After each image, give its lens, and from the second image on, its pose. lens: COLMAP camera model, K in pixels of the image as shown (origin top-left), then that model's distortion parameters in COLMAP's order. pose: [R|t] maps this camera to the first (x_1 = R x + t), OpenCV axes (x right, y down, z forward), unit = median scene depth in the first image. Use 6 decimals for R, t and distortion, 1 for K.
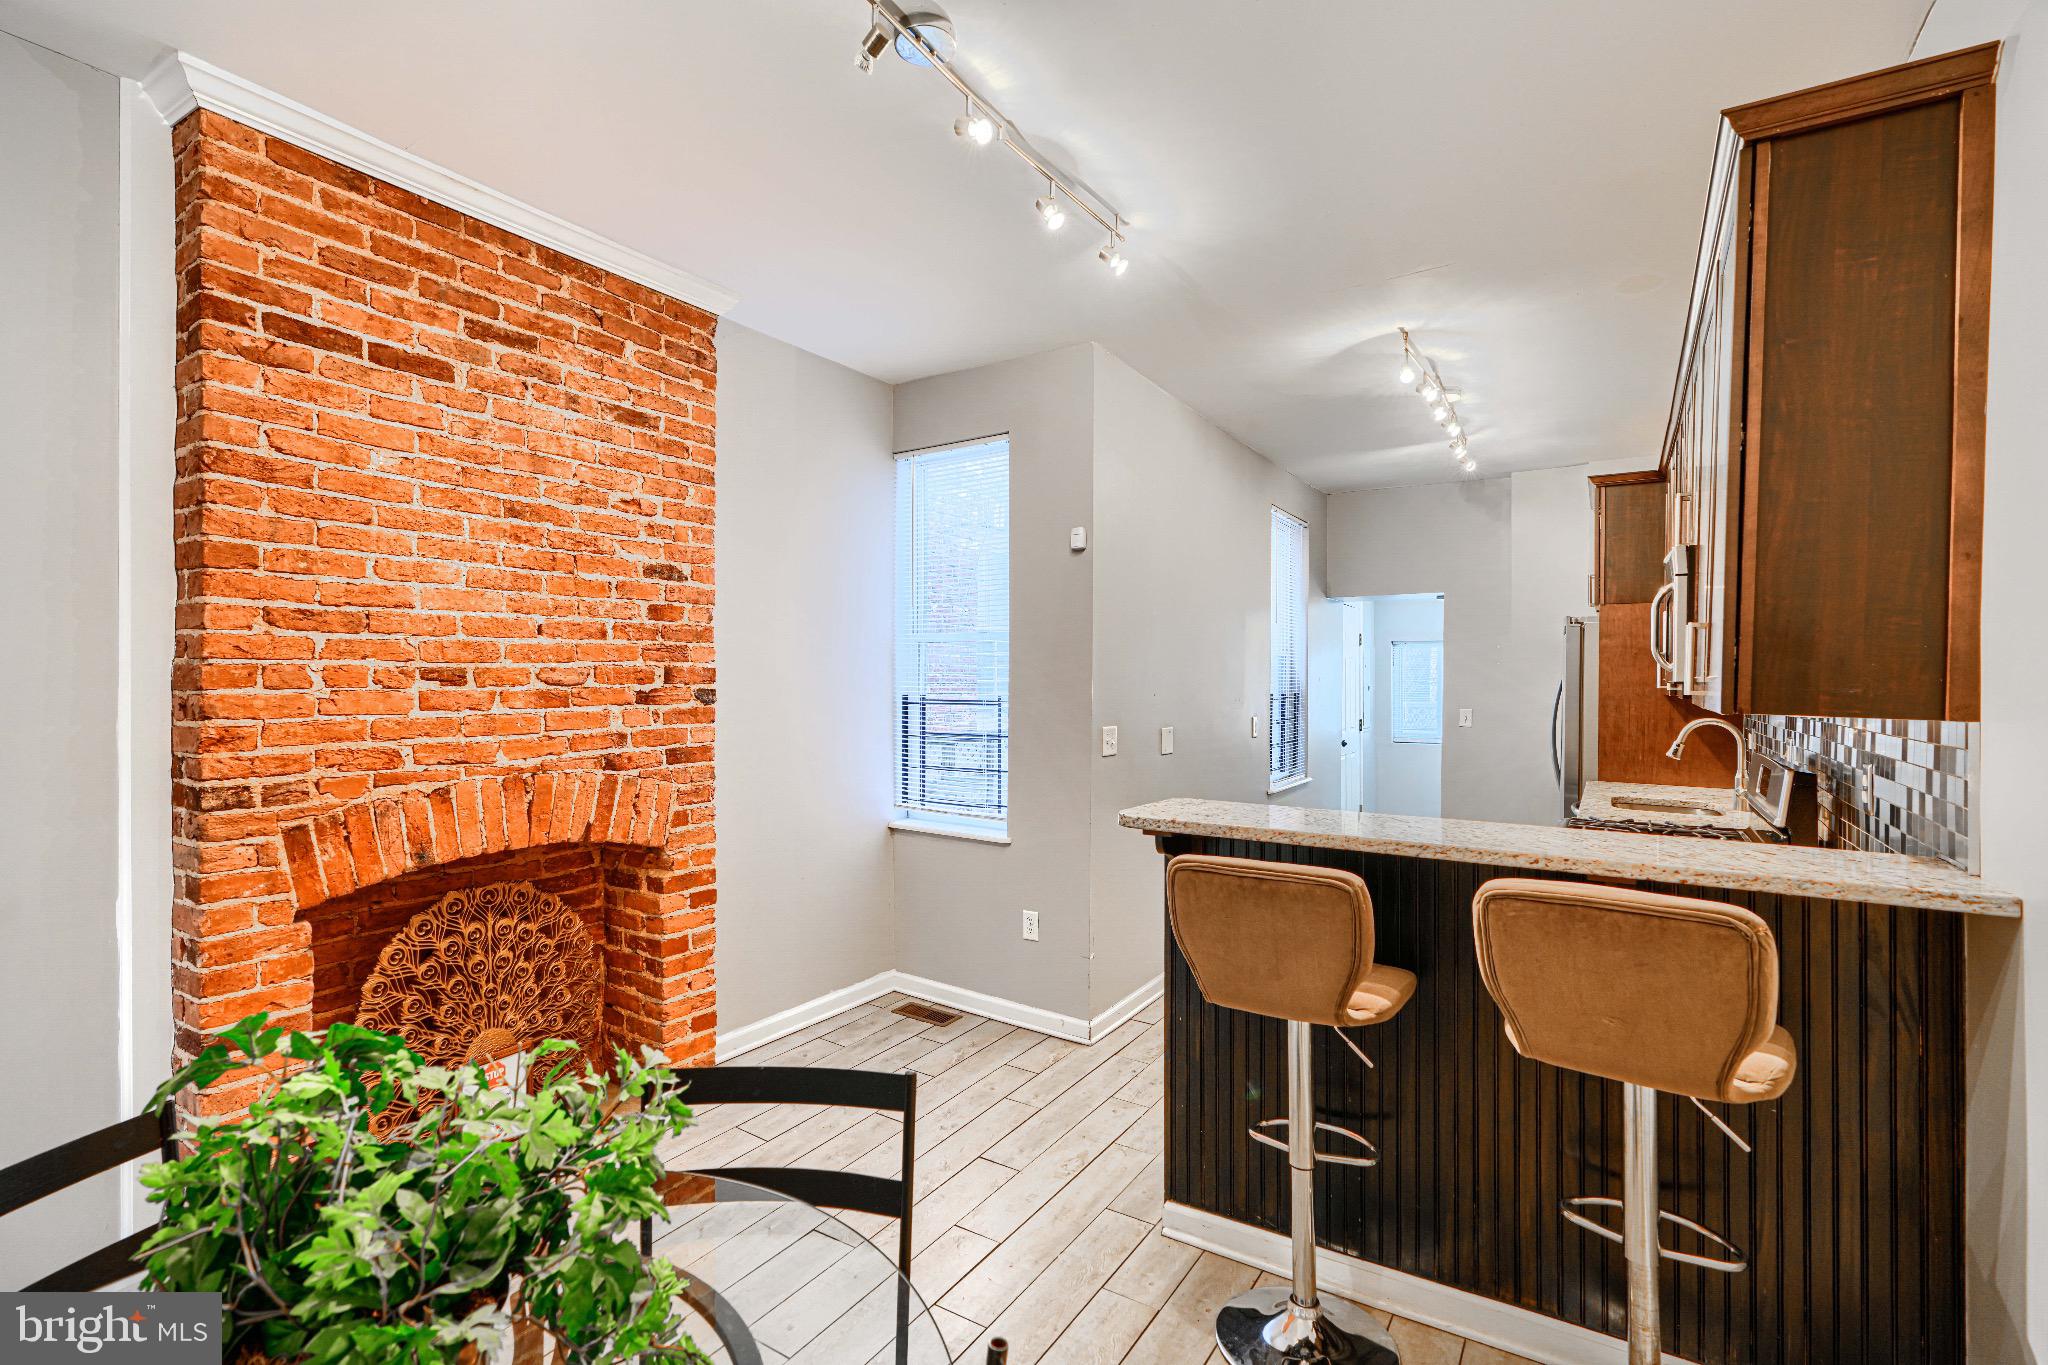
lens RADIAL K [[919.7, 0, 1024.0], [0, 919.7, 682.5], [0, 0, 1]] dist [0.000394, 0.000219]
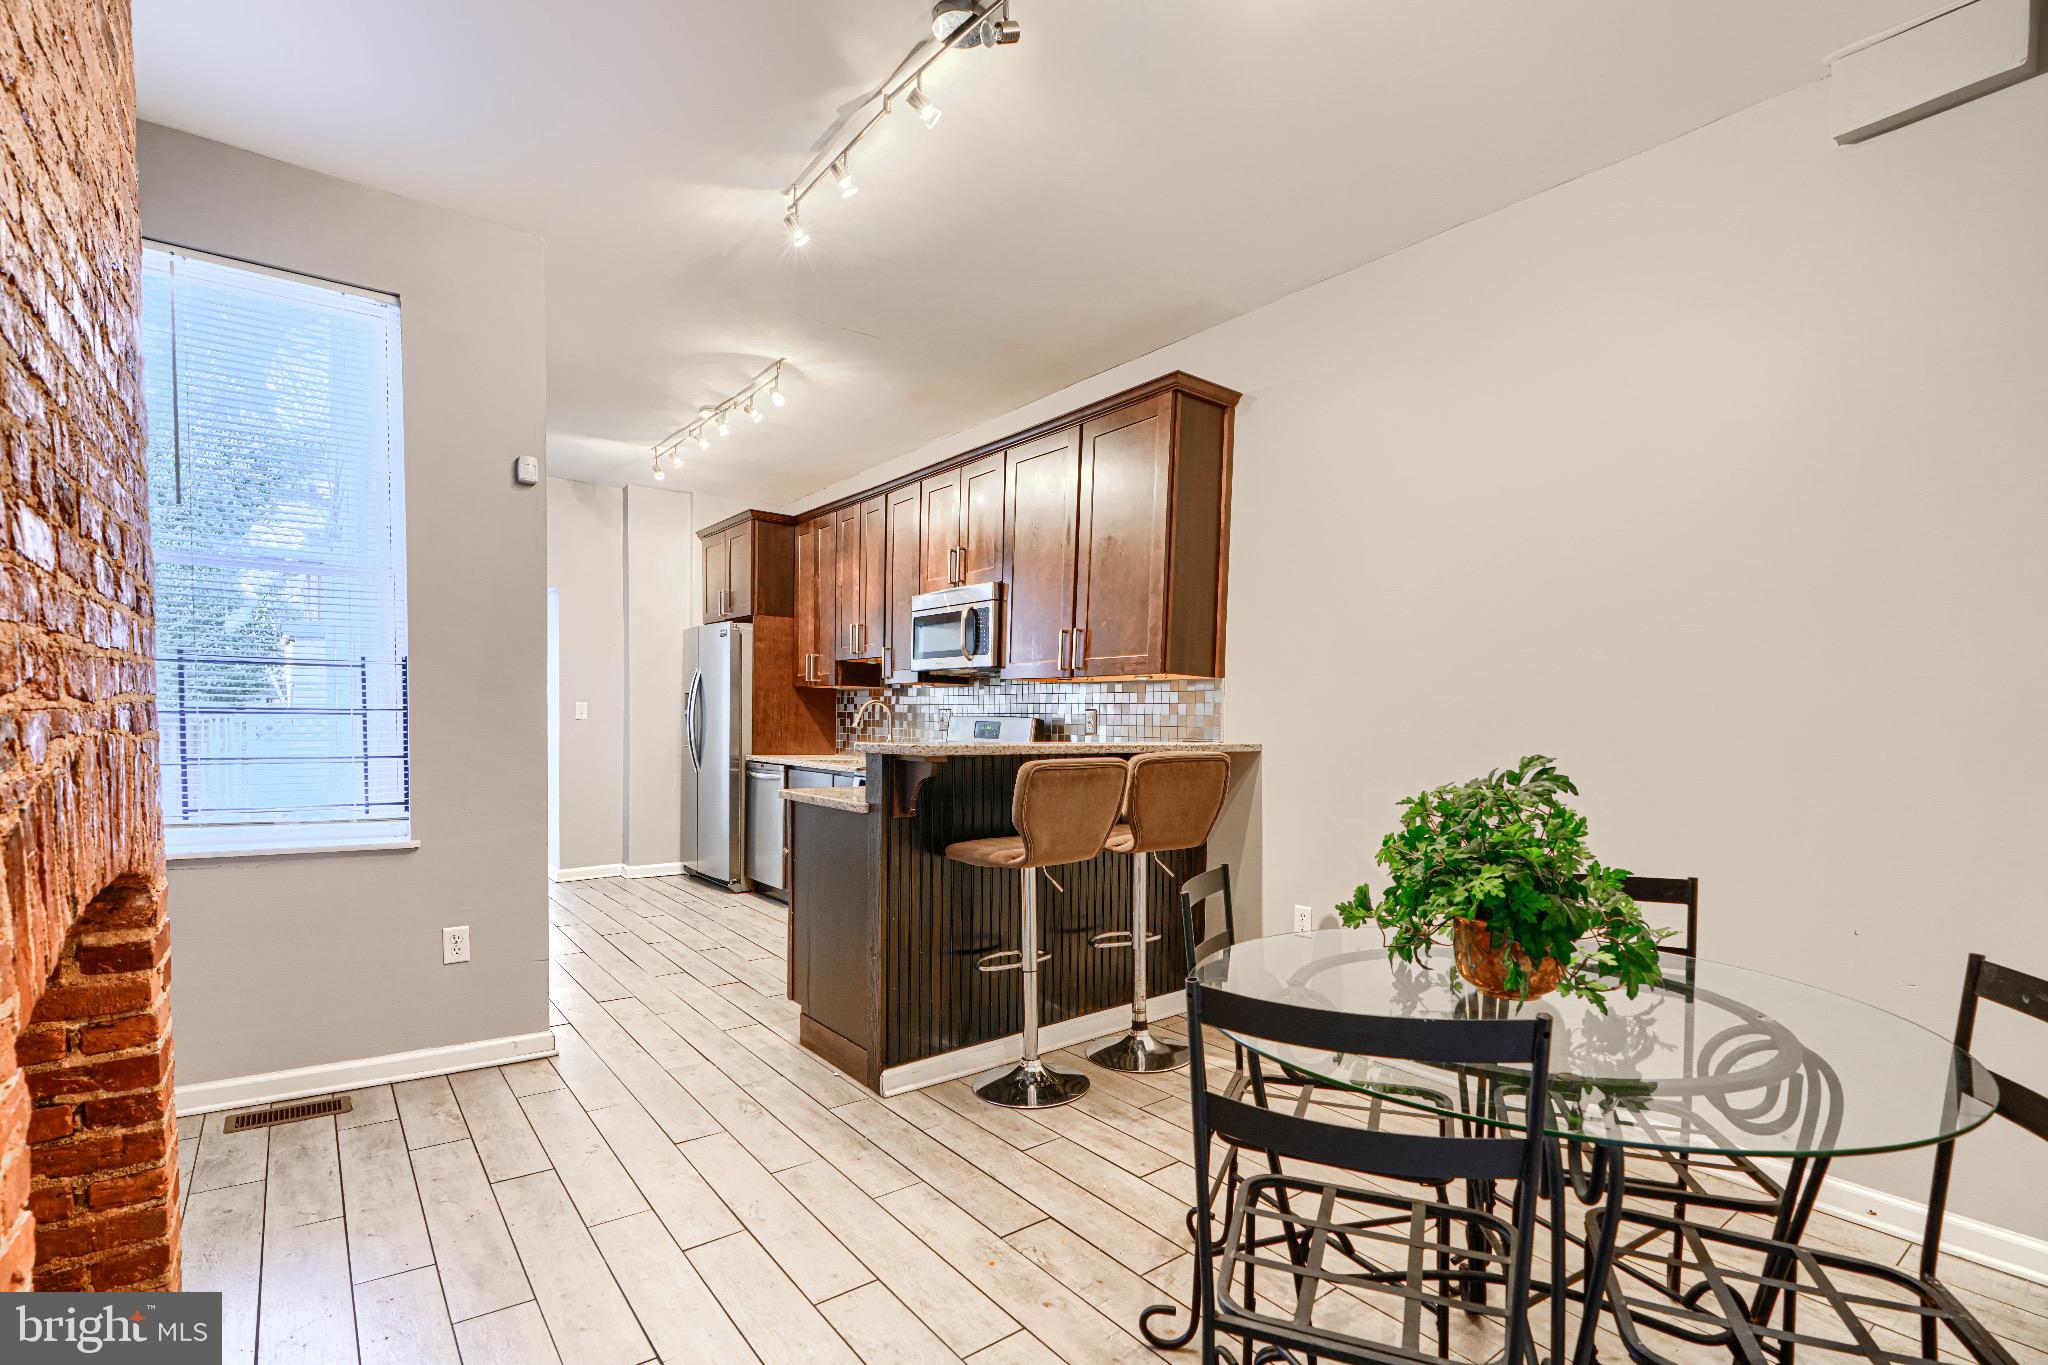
lens RADIAL K [[957.7, 0, 1029.9], [0, 957.7, 755.1], [0, 0, 1]] dist [0.000352, 0.000027]
pose [[0.334375, -0.034411, 0.941812, -0.587259], [-0.013134, 0.999066, 0.041166, 0.058835], [-0.942349, -0.026134, 0.333611, 0.253921]]
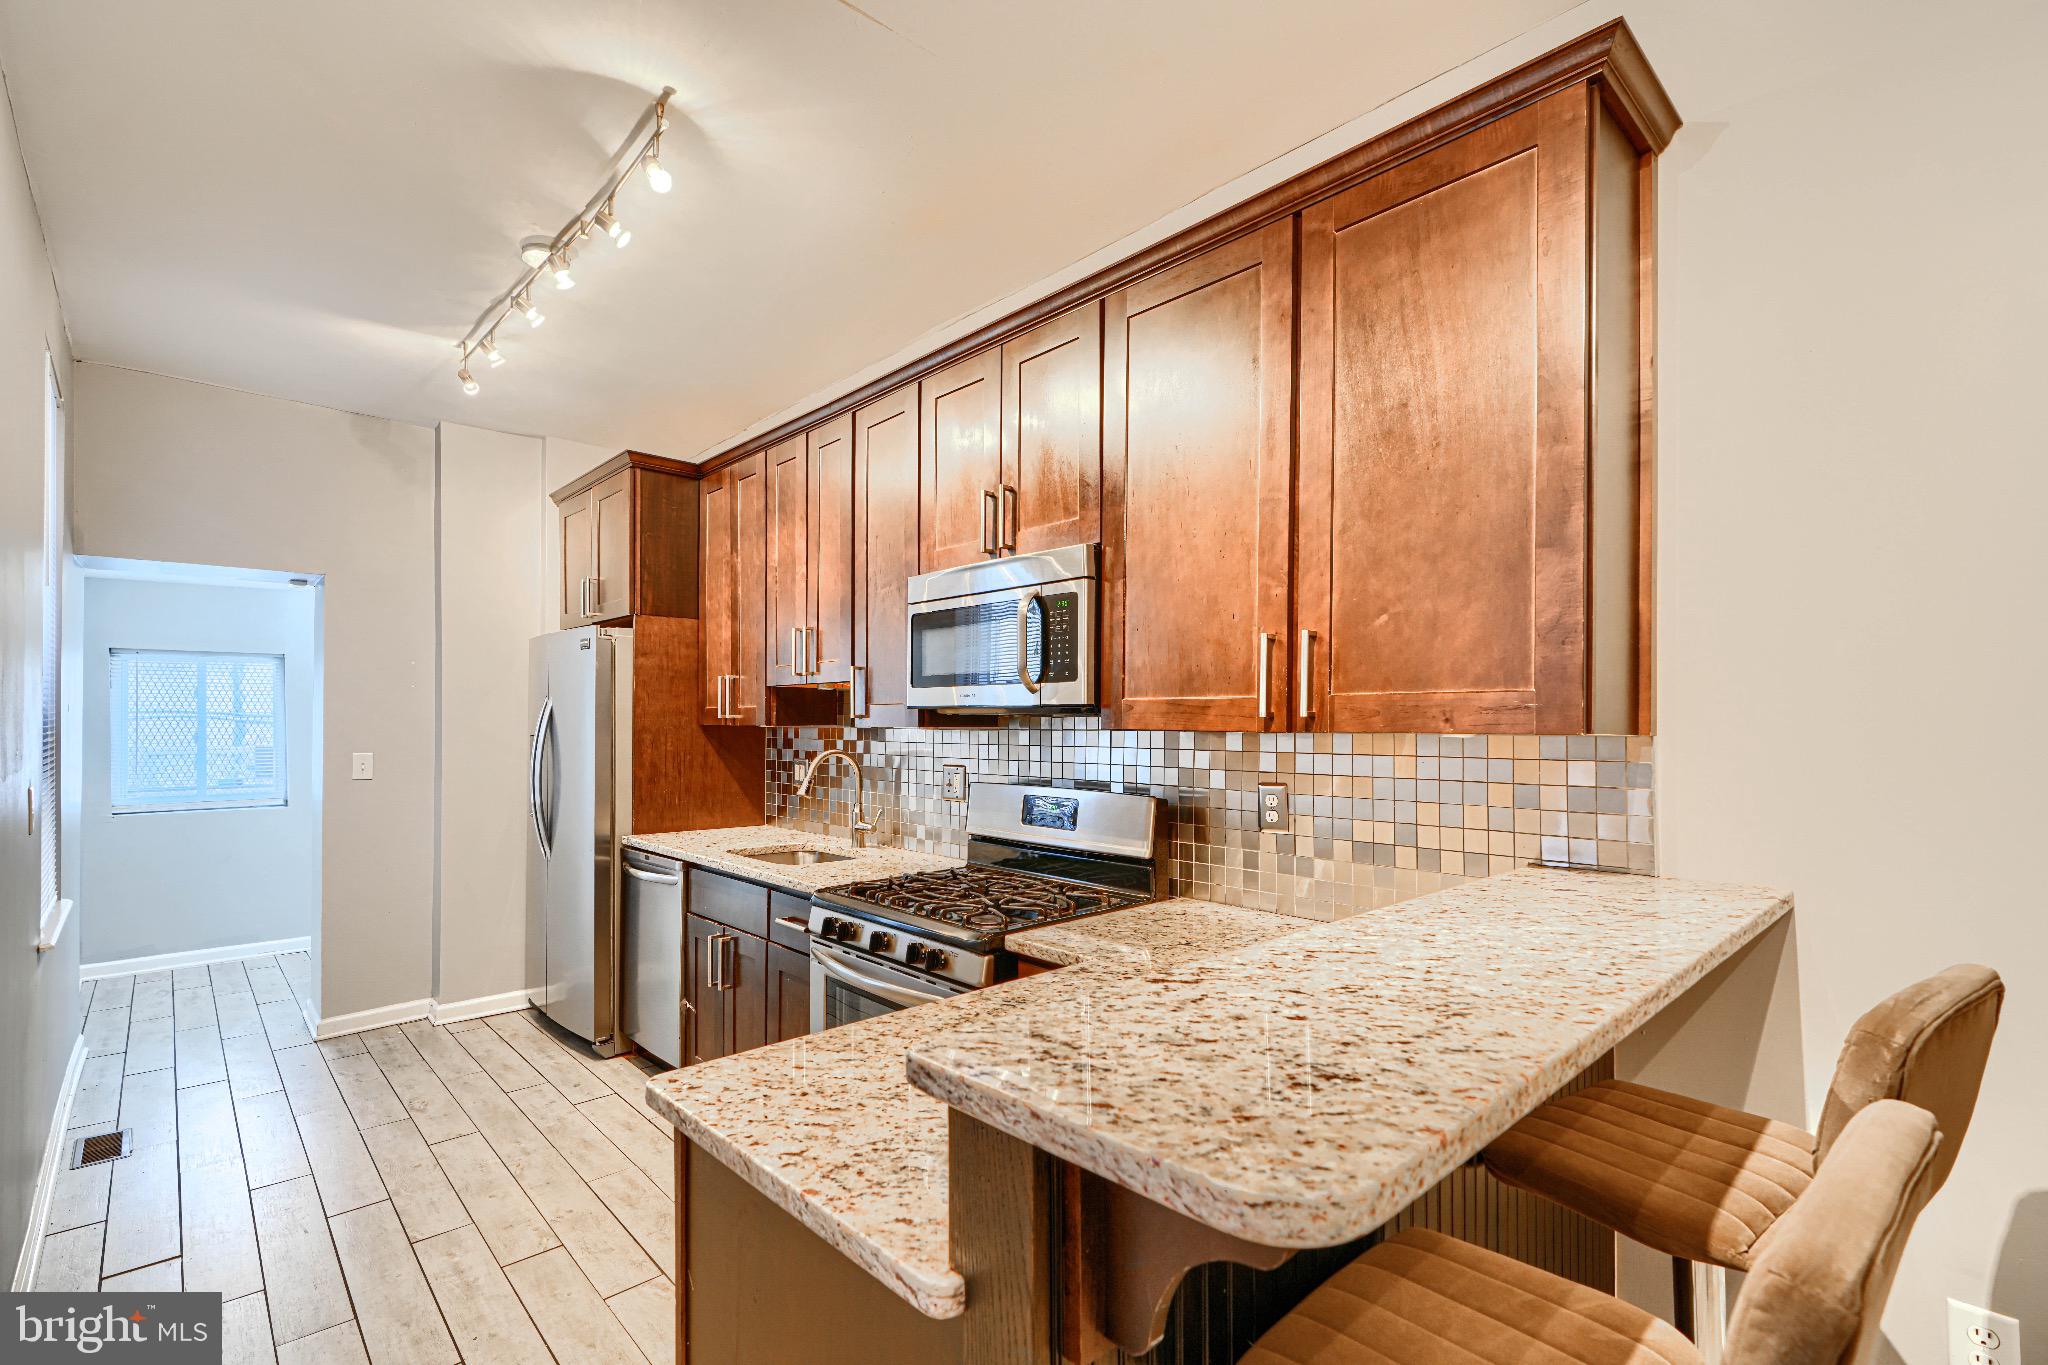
lens RADIAL K [[936.5, 0, 1019.3], [0, 936.5, 713.1], [0, 0, 1]] dist [0.000184, -0.000026]
pose [[0.255073, 0.004590, 0.966911, -0.092099], [0.003008, 0.999980, -0.005541, 0.008639], [-0.966917, 0.004322, 0.255054, 0.573922]]
